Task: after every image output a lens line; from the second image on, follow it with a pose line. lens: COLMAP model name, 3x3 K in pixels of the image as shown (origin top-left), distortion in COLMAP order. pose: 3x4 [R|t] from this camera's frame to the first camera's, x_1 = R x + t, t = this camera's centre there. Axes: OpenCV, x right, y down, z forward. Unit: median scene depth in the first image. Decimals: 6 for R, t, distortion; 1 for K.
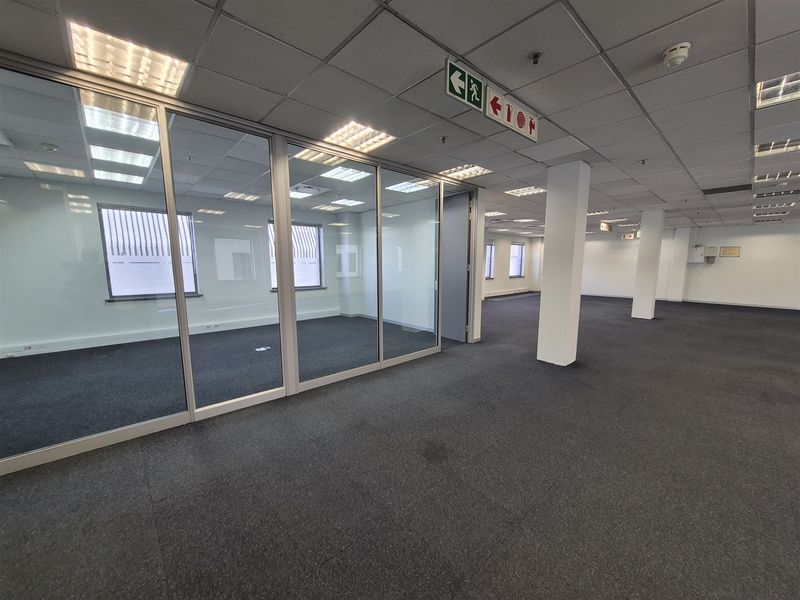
lens RADIAL K [[314.5, 0, 397.8], [0, 314.5, 308.1], [0, 0, 1]] dist [0.004696, -0.000366]
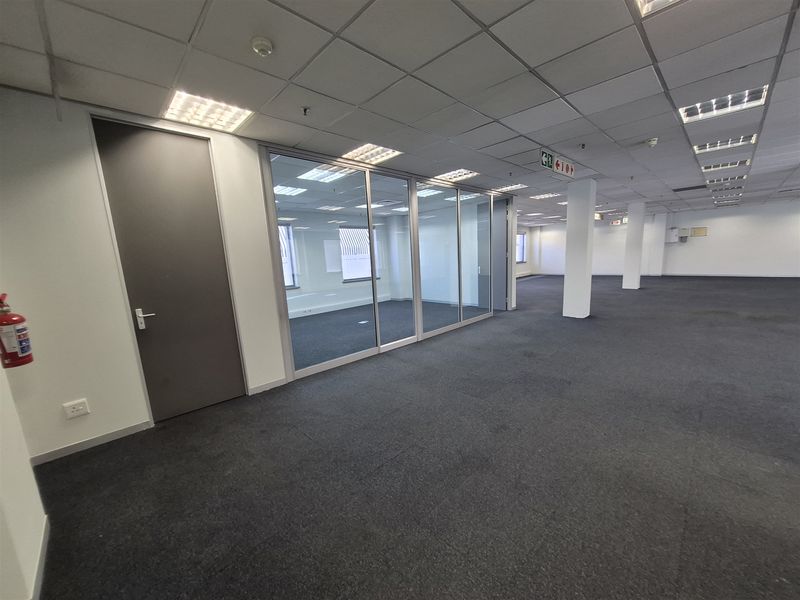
lens RADIAL K [[316.3, 0, 394.6], [0, 316.3, 312.6], [0, 0, 1]] dist [0.004953, 0.000121]
pose [[0.997984, -0.056529, 0.028857, -0.304507], [0.055545, 0.997883, 0.033841, 0.045131], [-0.030709, -0.032170, 0.999011, -0.351380]]
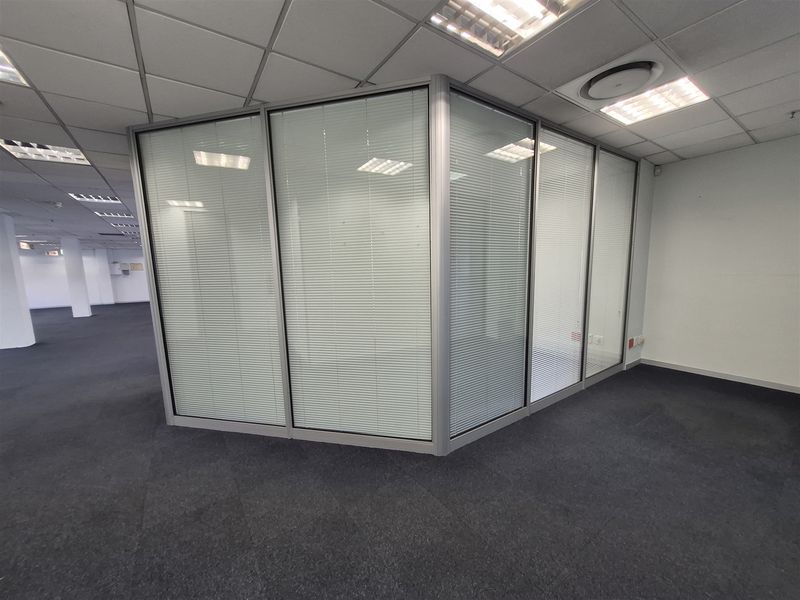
lens RADIAL K [[314.5, 0, 397.8], [0, 314.5, 308.1], [0, 0, 1]] dist [0.004696, -0.000366]
pose [[0.126793, -0.131778, 0.983137, -0.552379], [0.163744, 0.980319, 0.110282, 0.097694], [-0.978321, 0.147000, 0.145875, -0.761419]]
